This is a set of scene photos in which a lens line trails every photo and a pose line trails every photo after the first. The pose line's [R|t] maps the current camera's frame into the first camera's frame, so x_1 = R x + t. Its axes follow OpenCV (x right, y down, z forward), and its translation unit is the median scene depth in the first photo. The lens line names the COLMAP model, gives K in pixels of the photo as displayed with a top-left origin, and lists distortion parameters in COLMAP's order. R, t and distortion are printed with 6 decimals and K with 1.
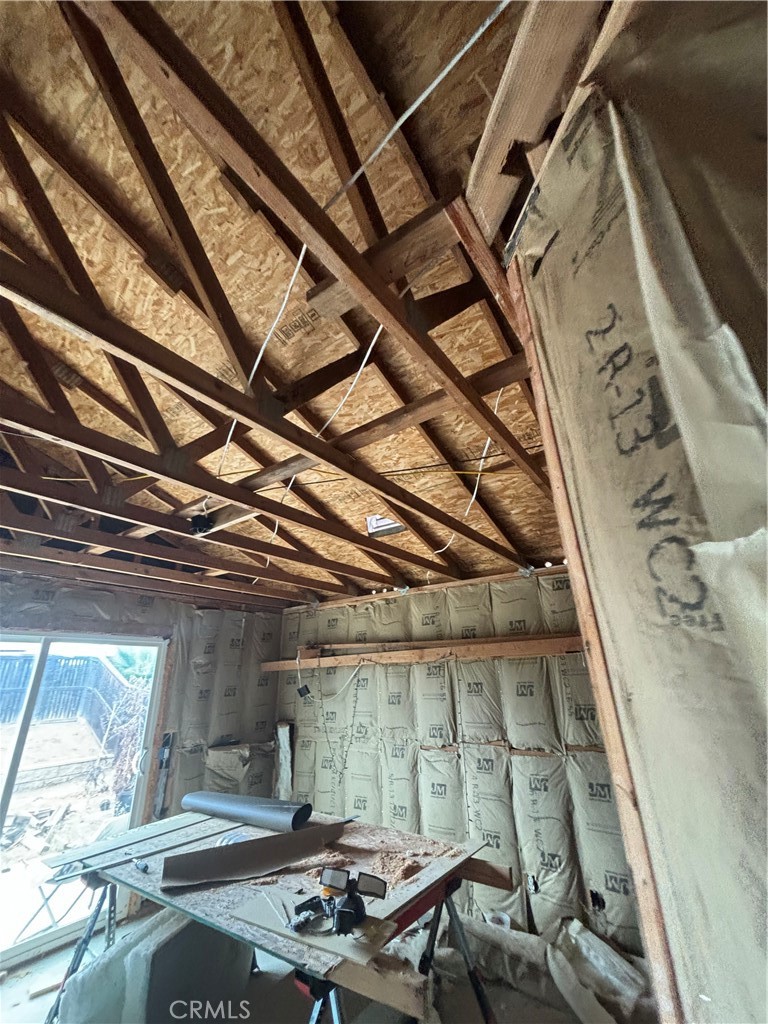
lens RADIAL K [[413.1, 0, 383.6], [0, 413.1, 512.2], [0, 0, 1]] dist [0.000135, 0.000136]
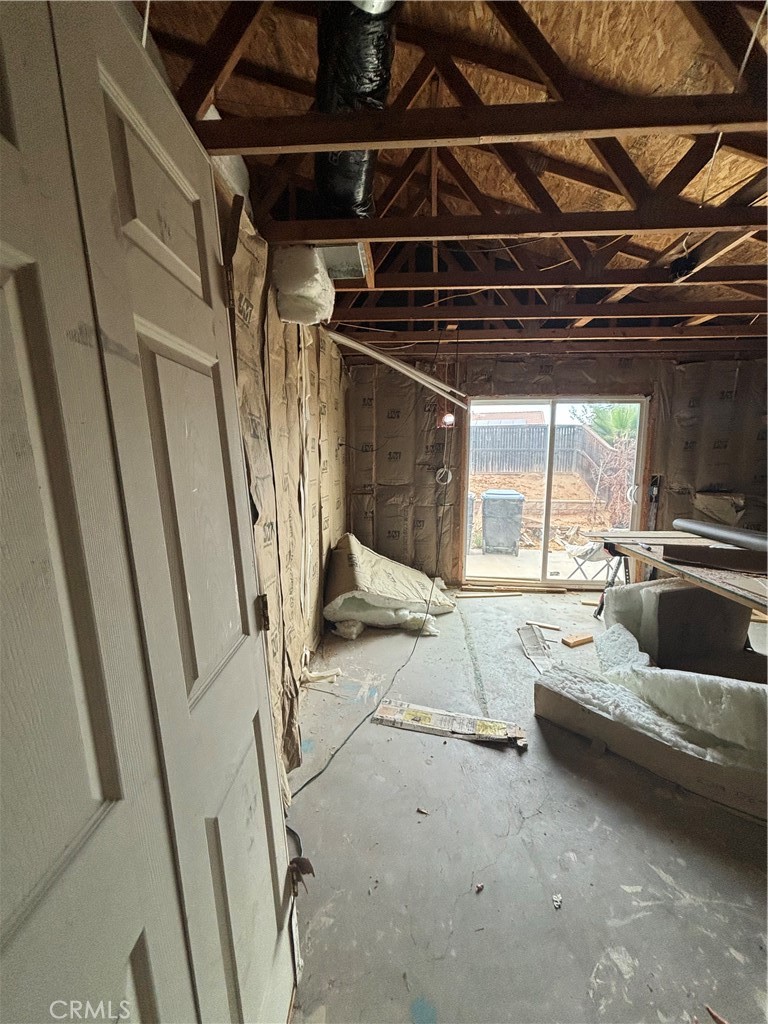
lens RADIAL K [[413.1, 0, 382.1], [0, 413.1, 510.3], [0, 0, 1]] dist [0.000135, 0.000136]
pose [[0.529729, 0.145547, -0.835586, 0.078383], [0.298019, 0.890409, 0.344029, -0.006588], [0.794086, -0.431262, 0.428300, -0.211663]]
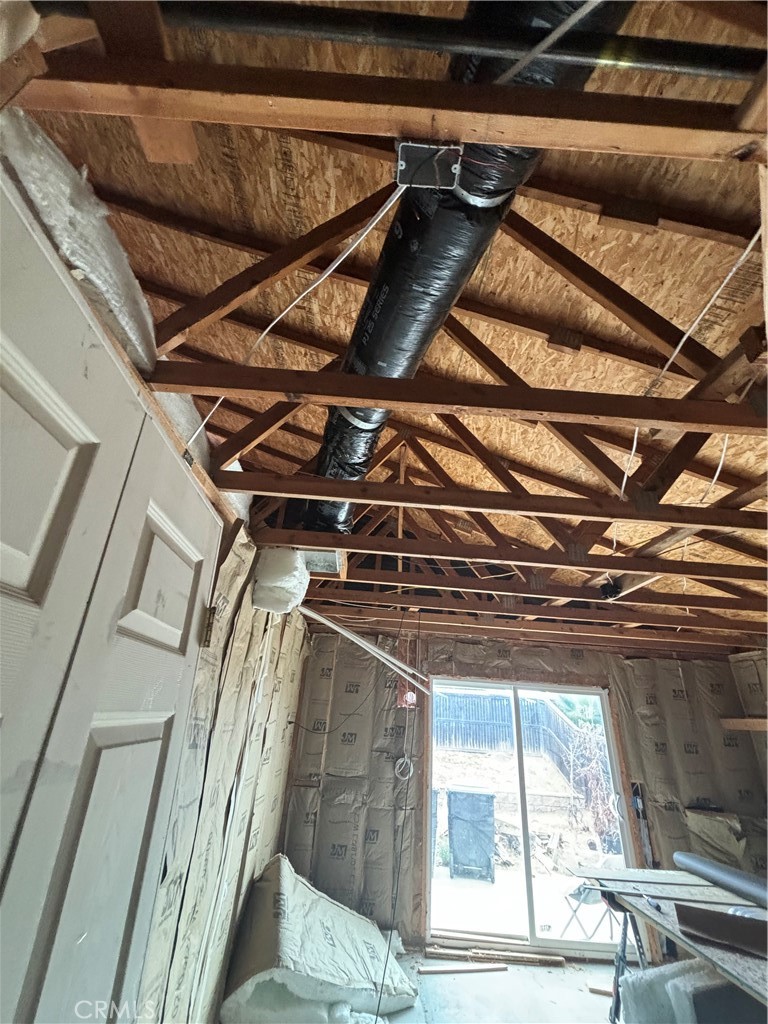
lens RADIAL K [[413.1, 0, 382.1], [0, 413.1, 512.5], [0, 0, 1]] dist [0.000135, 0.000136]
pose [[0.612133, -0.282371, -0.738620, 0.075514], [0.214522, 0.958340, -0.188584, -0.089046], [0.761100, -0.043012, 0.647207, -0.196733]]
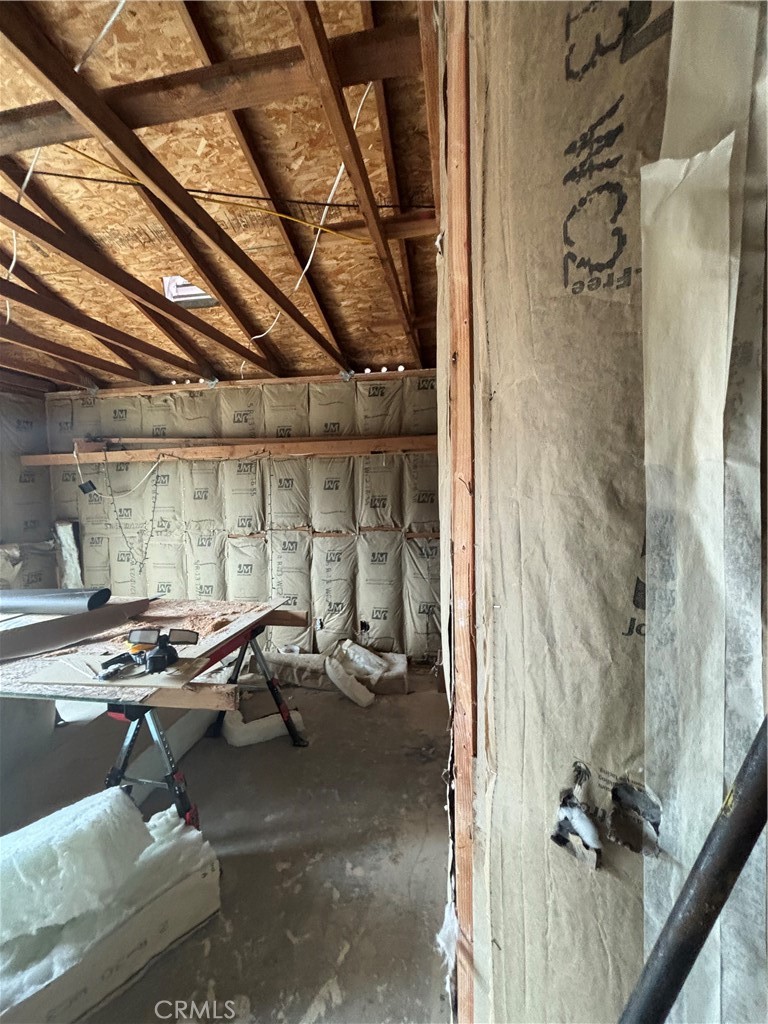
lens RADIAL K [[413.1, 0, 384.4], [0, 413.1, 506.3], [0, 0, 1]] dist [0.000135, 0.000136]
pose [[0.900480, -0.012519, 0.434717, -0.011359], [-0.170164, 0.909750, 0.378680, 0.046541], [-0.400225, -0.414967, 0.817082, 0.021454]]
